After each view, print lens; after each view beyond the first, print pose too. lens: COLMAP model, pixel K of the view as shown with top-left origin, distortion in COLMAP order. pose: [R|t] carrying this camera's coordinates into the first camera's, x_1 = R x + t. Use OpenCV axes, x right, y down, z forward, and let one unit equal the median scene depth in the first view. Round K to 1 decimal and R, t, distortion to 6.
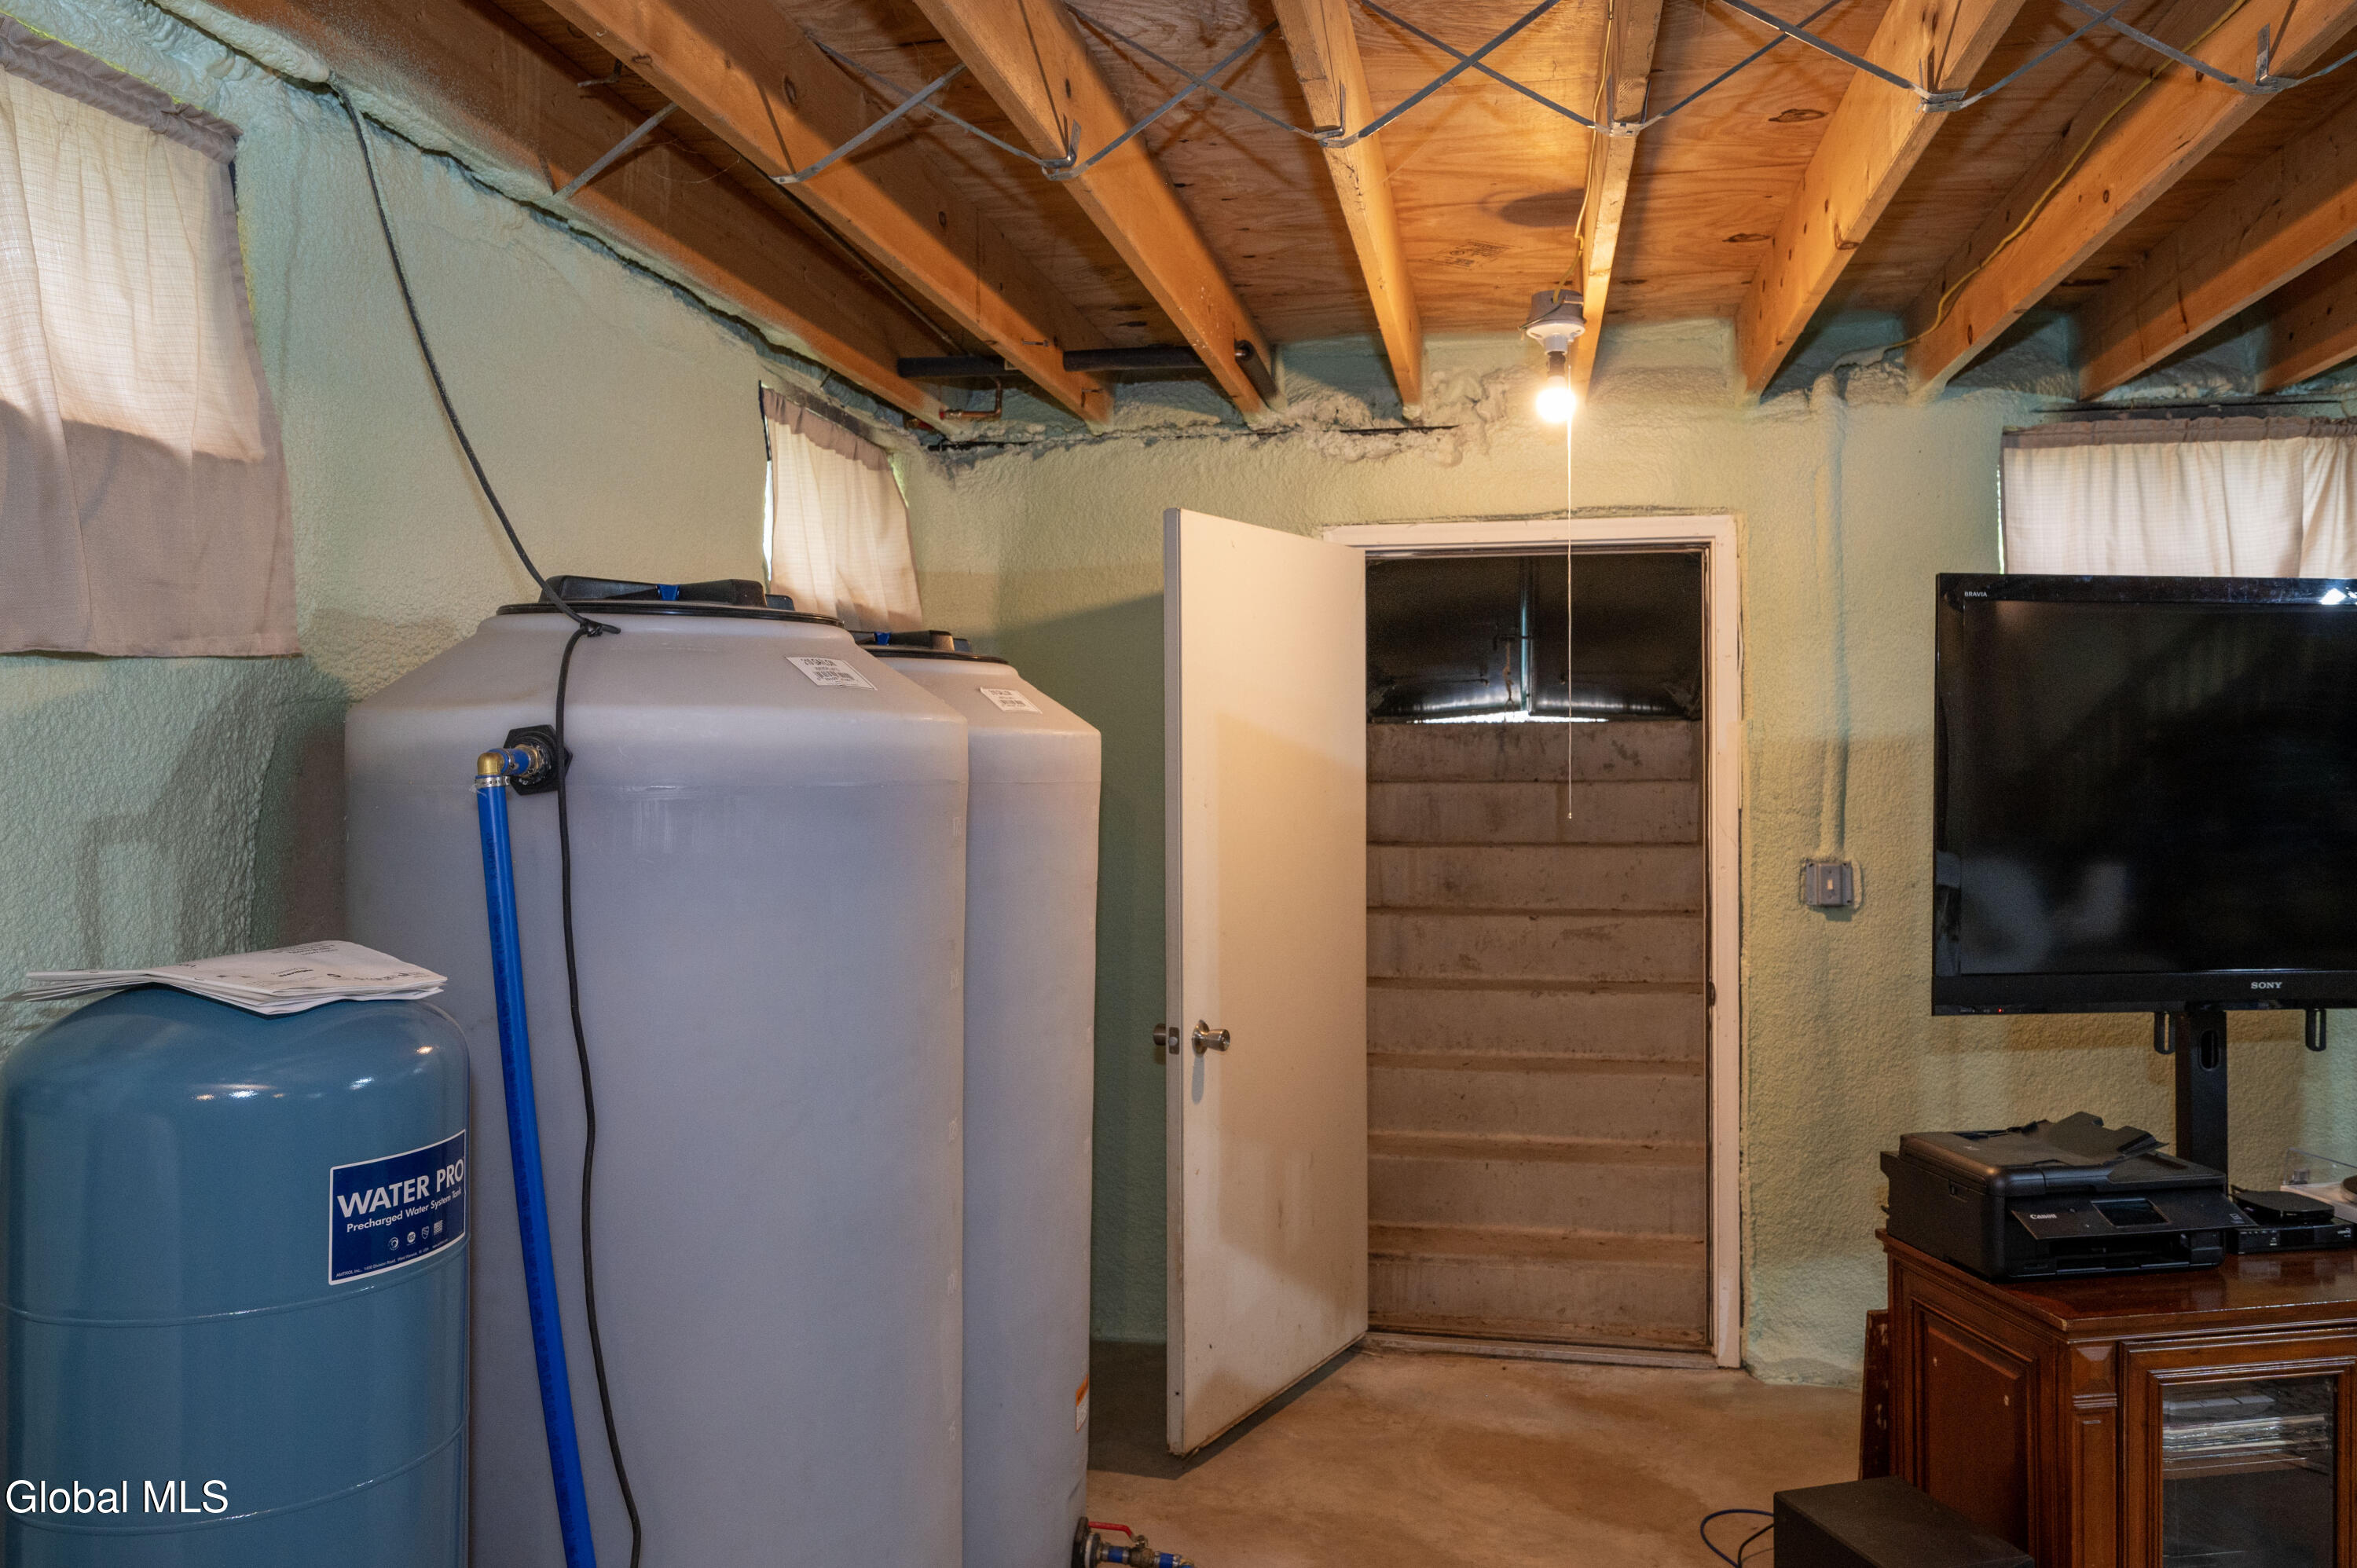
lens RADIAL K [[1663.1, 0, 1178.5], [0, 1663.1, 784.0], [0, 0, 1]] dist [-0.002205, -0.001970]
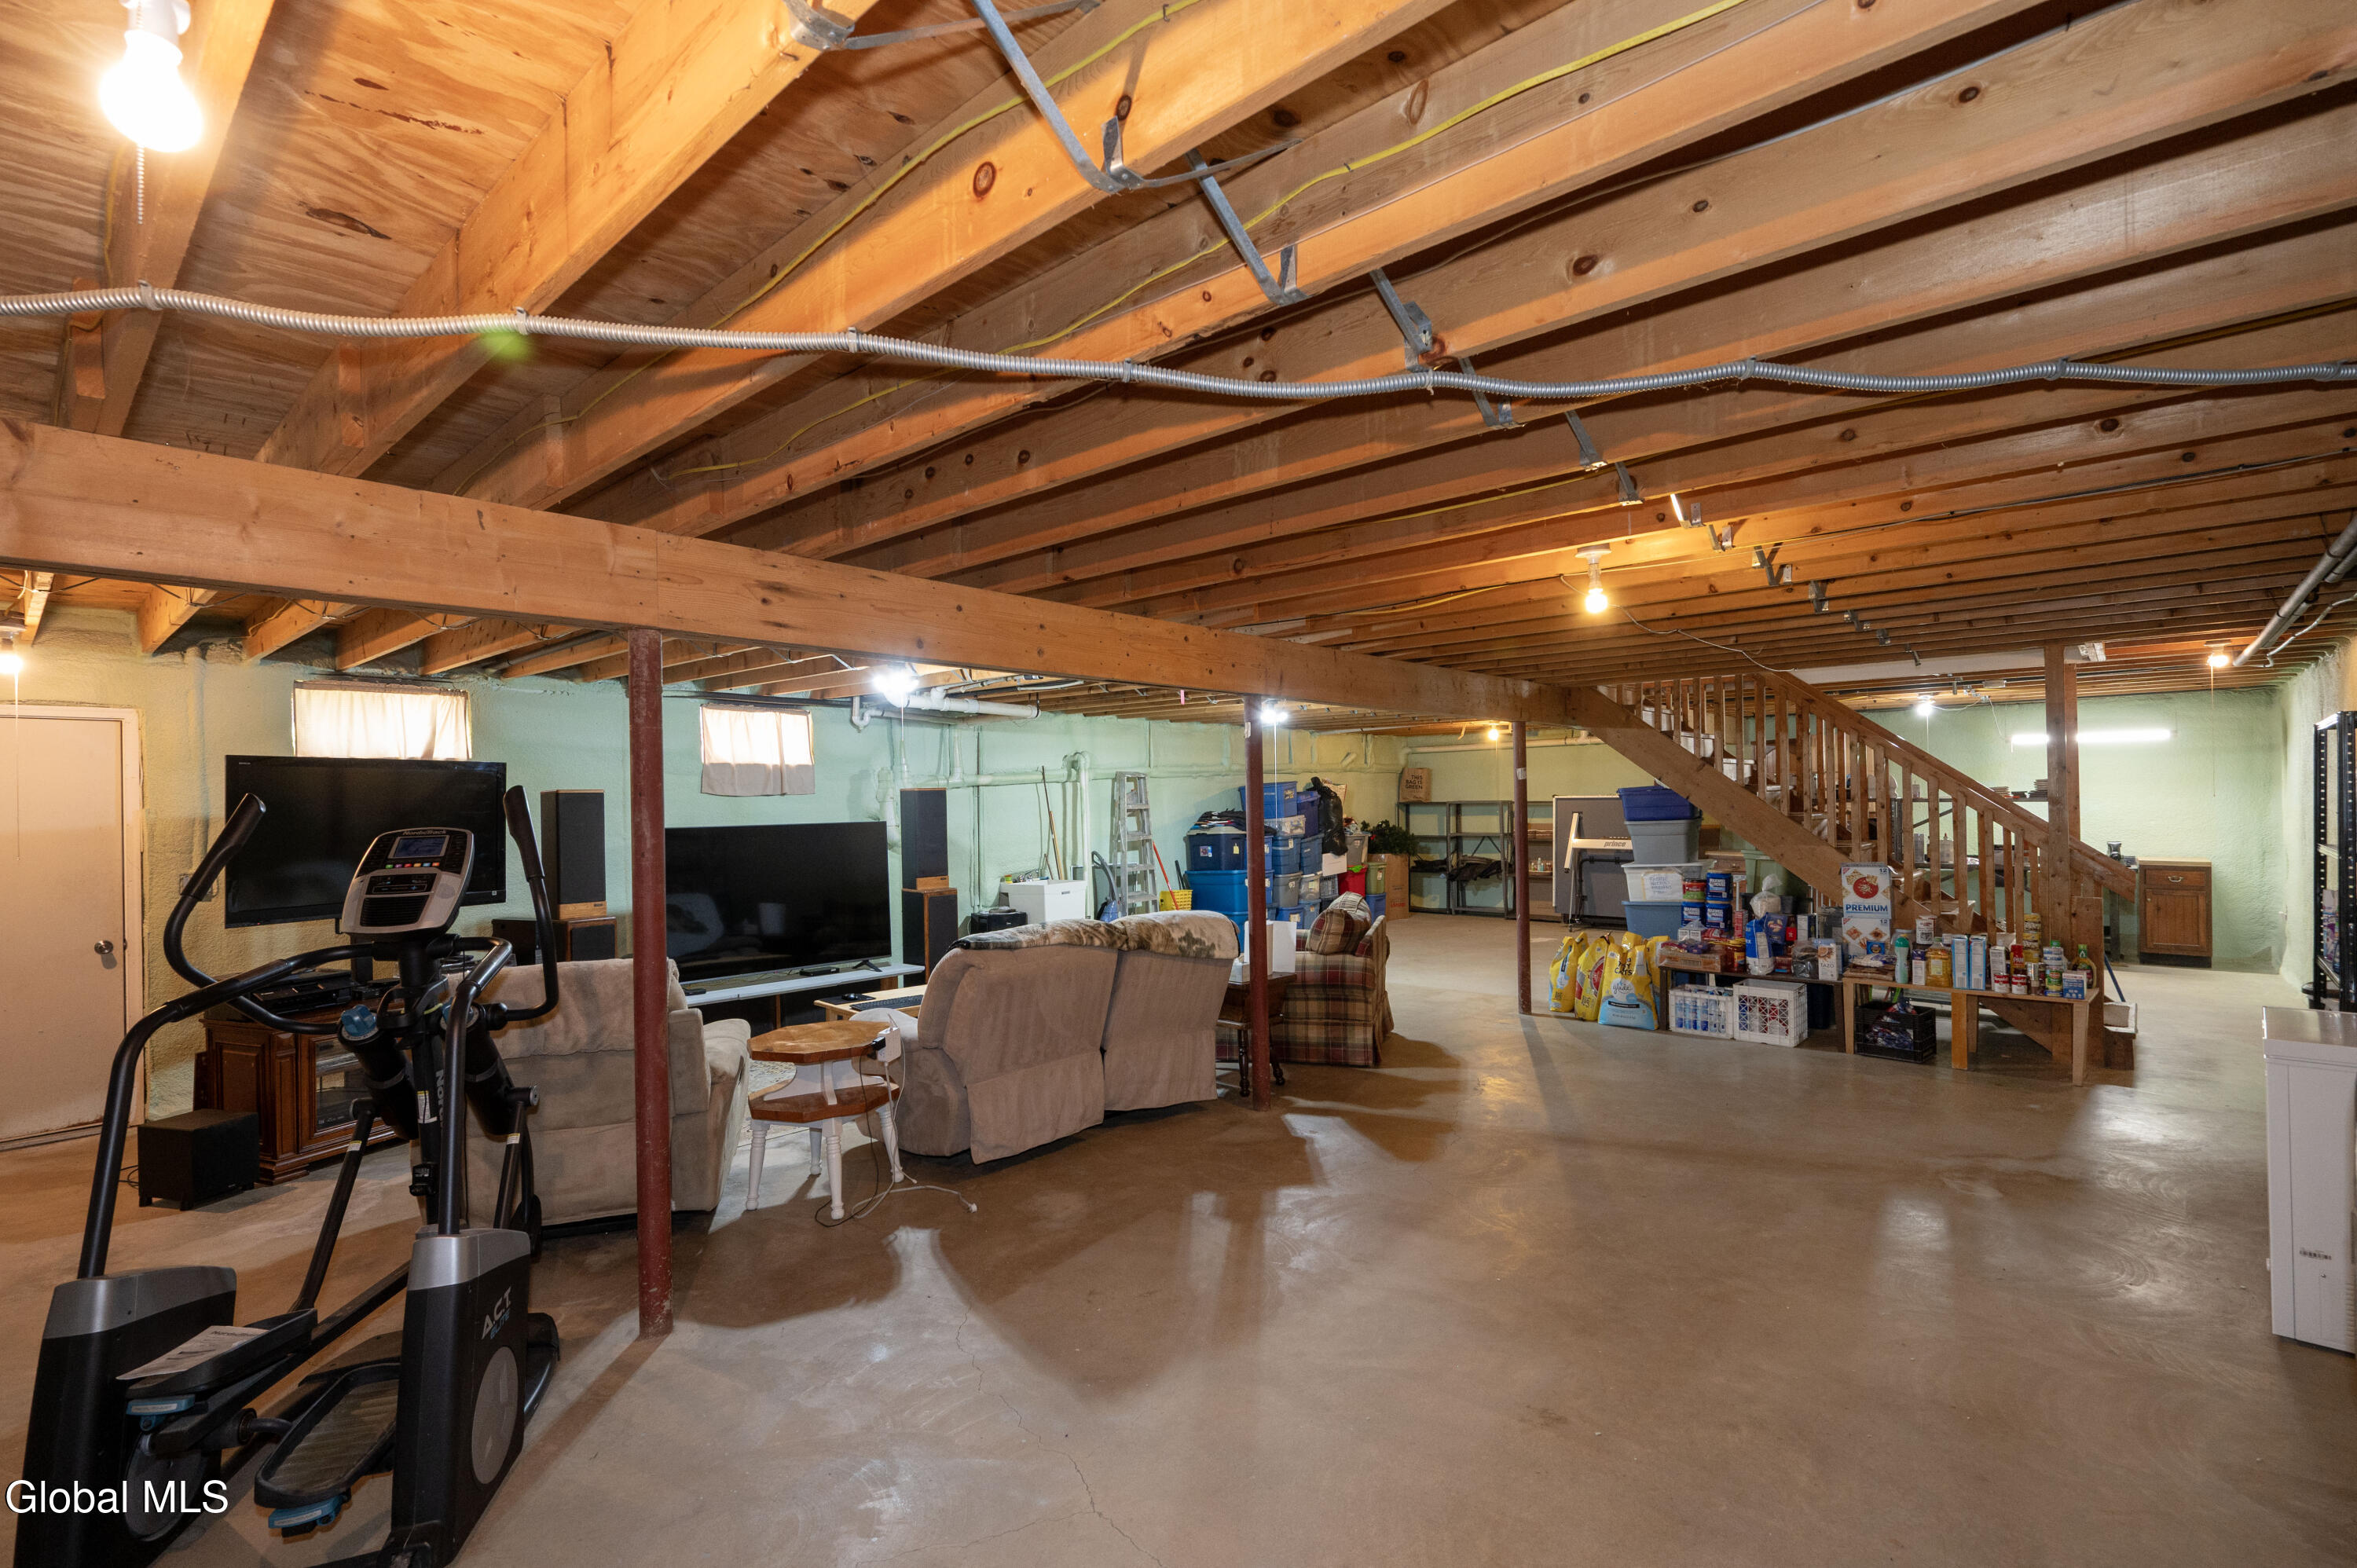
lens RADIAL K [[1058.5, 0, 1178.5], [0, 1058.5, 784.0], [0, 0, 1]] dist [0.011184, -0.000457]
pose [[0.502952, 0.000445, 0.864314, -0.166198], [0.029874, 0.999393, -0.017899, -0.007215], [-0.863798, 0.034823, 0.502634, -0.799172]]
